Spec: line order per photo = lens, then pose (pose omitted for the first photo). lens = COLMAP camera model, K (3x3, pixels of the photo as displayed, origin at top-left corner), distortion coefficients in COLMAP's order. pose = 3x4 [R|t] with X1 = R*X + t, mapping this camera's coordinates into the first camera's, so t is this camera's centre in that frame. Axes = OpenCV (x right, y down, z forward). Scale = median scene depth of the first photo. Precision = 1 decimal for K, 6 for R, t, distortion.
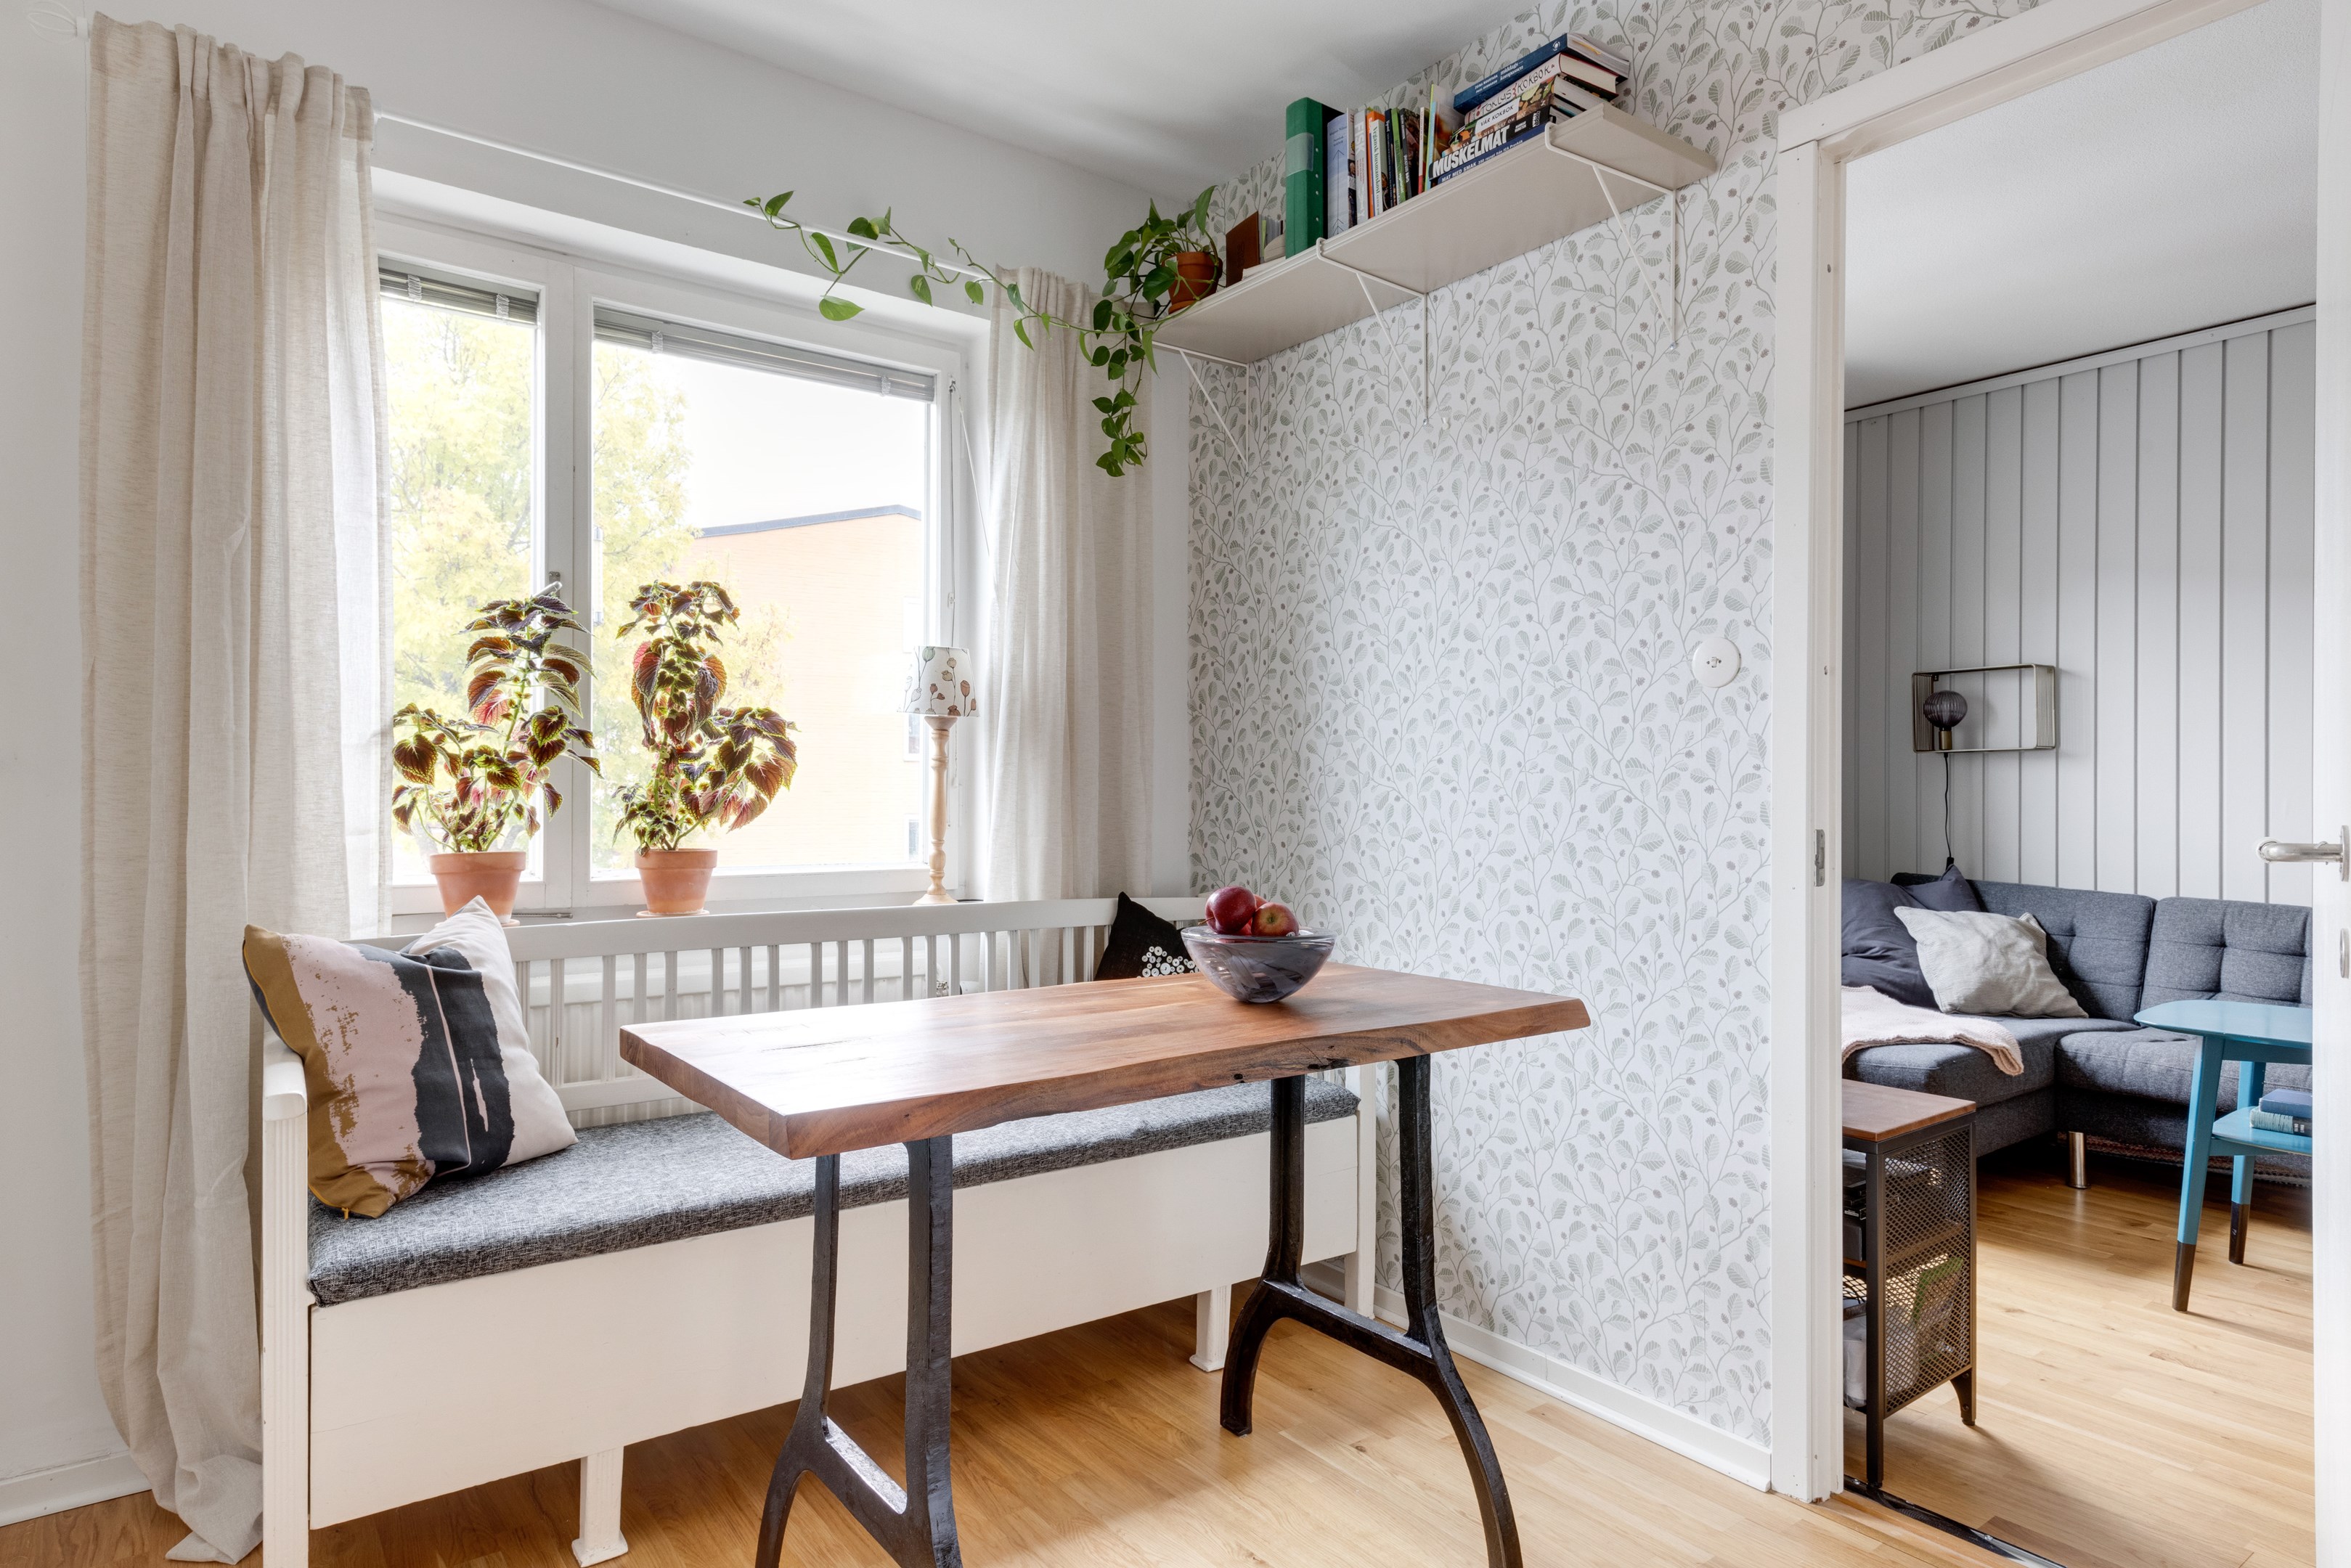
lens RADIAL K [[1349.6, 0, 1171.6], [0, 1349.6, 791.2], [0, 0, 1]] dist [0.005036, 0.003027]
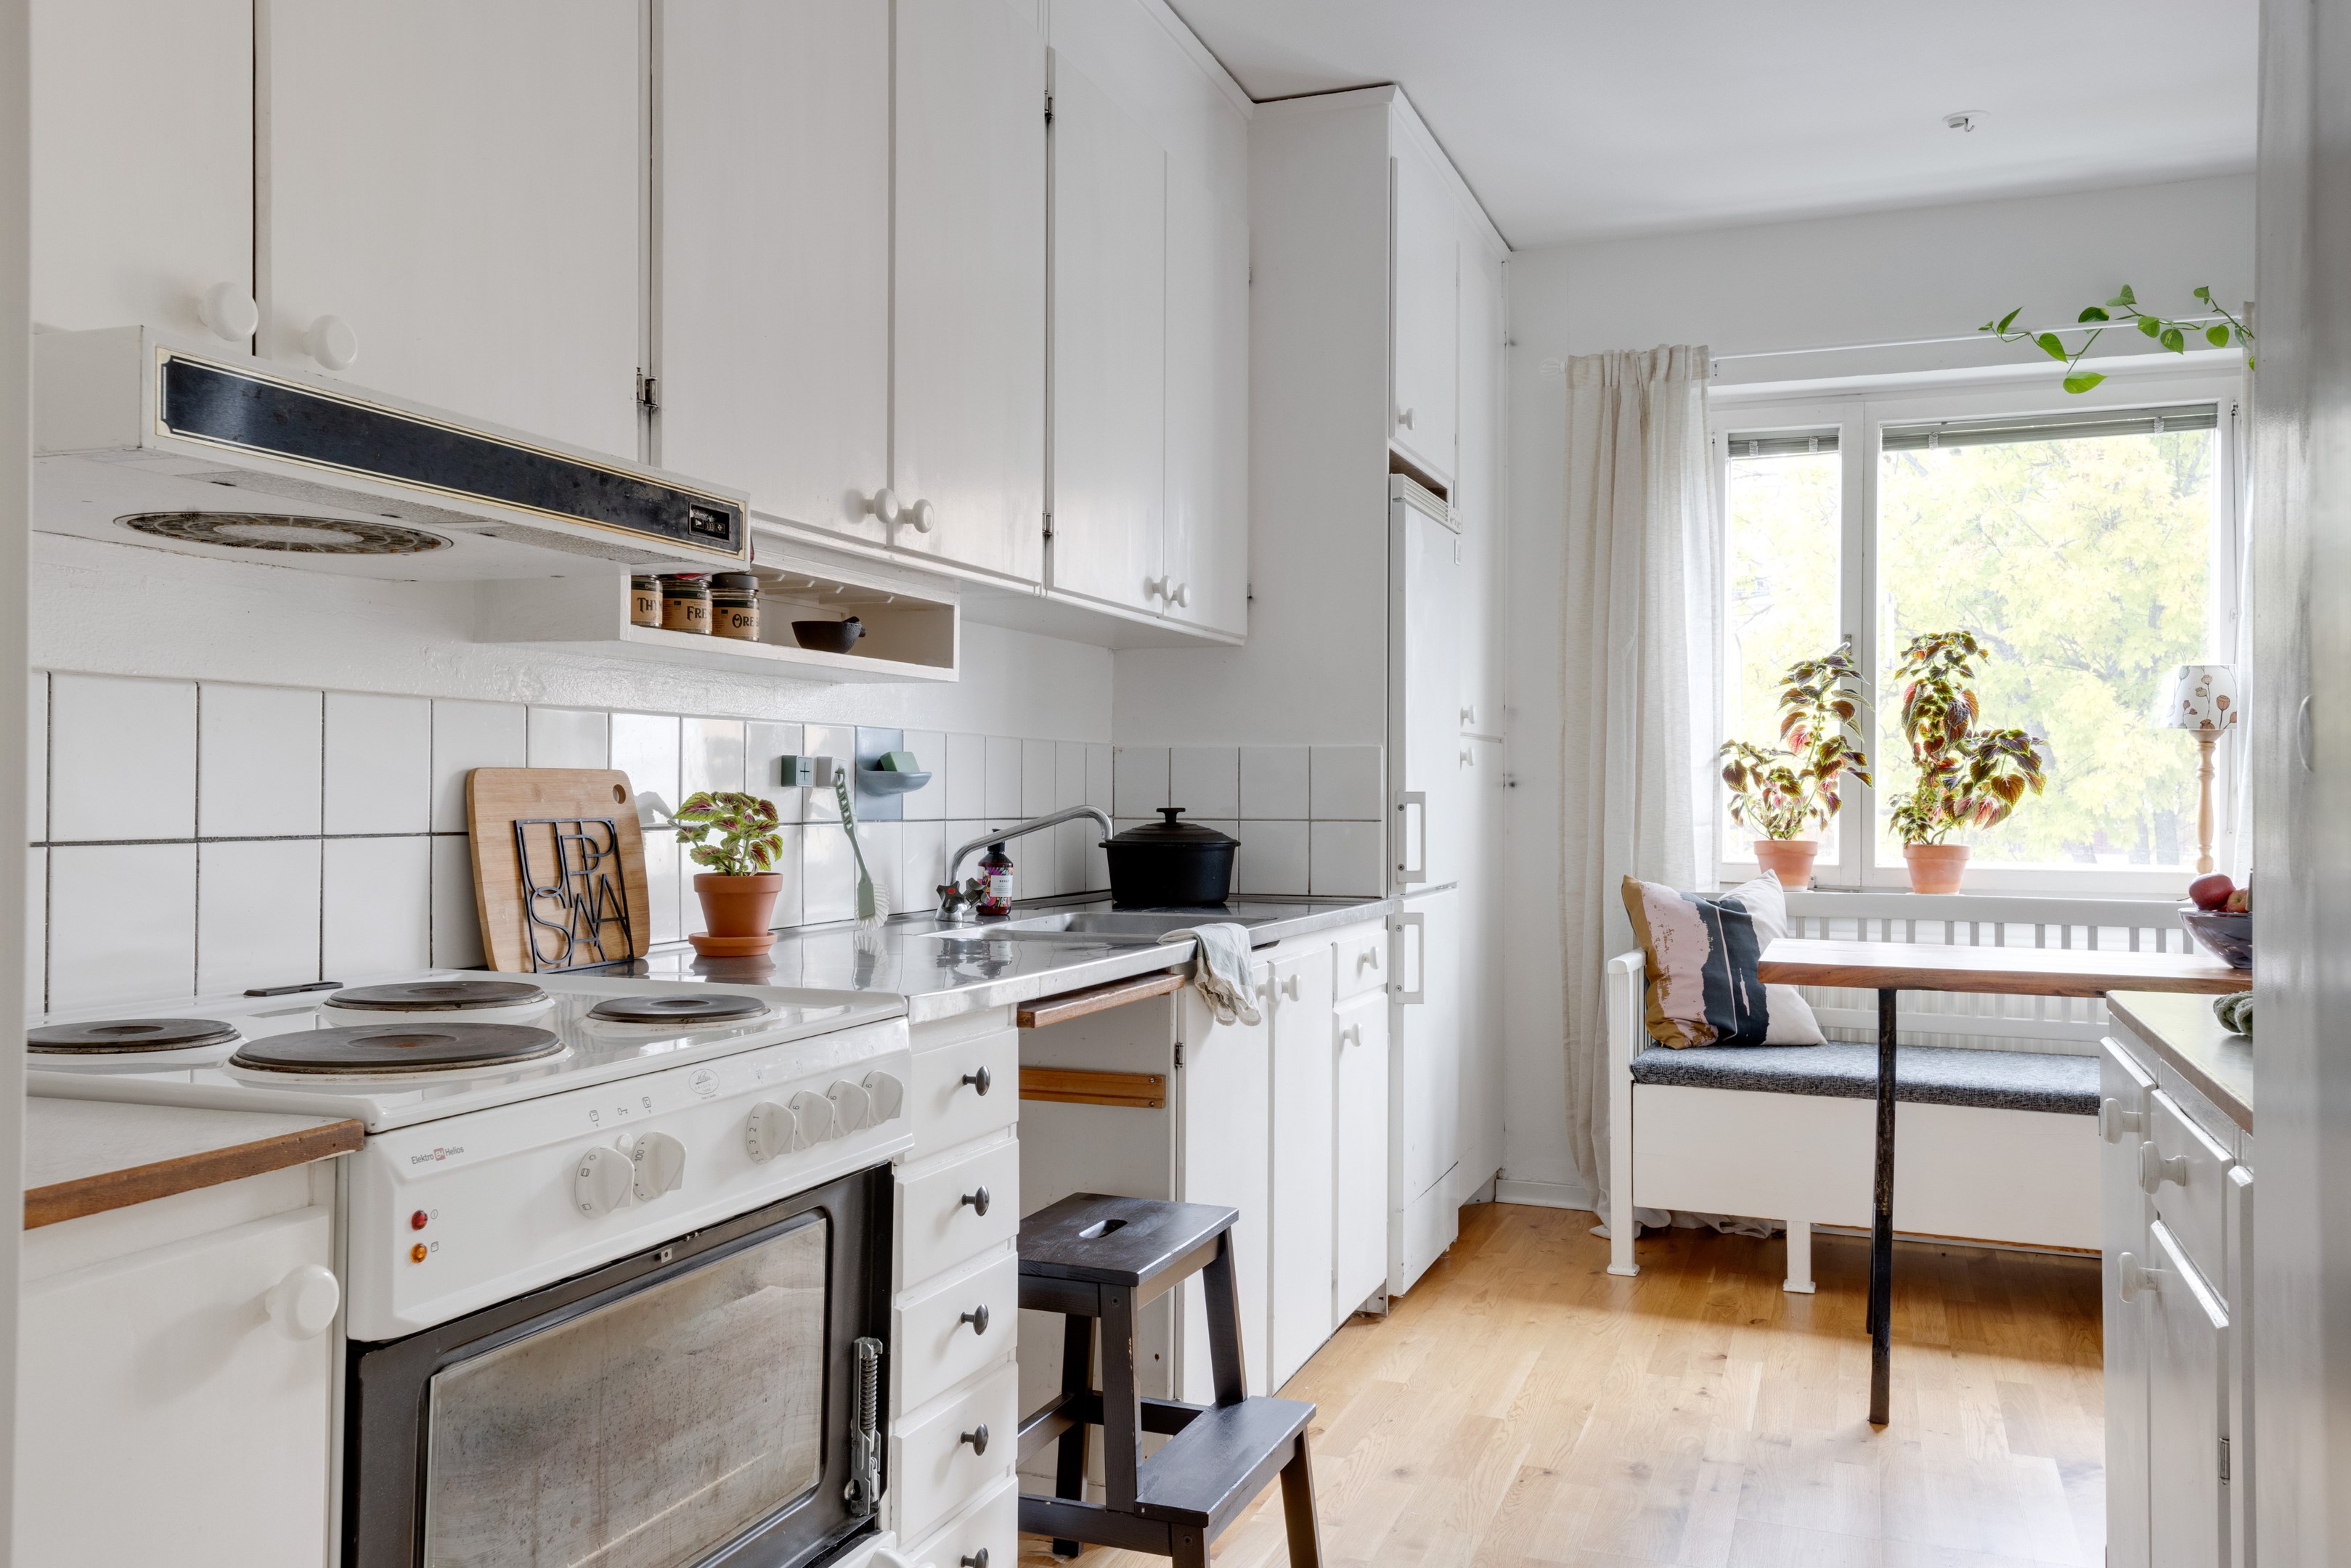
lens RADIAL K [[1843.2, 0, 1175.5], [0, 1843.2, 784.0], [0, 0, 1]] dist [0.041818, 0.001011]
pose [[0.550788, -0.004630, -0.834632, 0.786599], [-0.004414, 0.999954, -0.008461, 0.004876], [0.834633, 0.008344, 0.550743, -0.628751]]
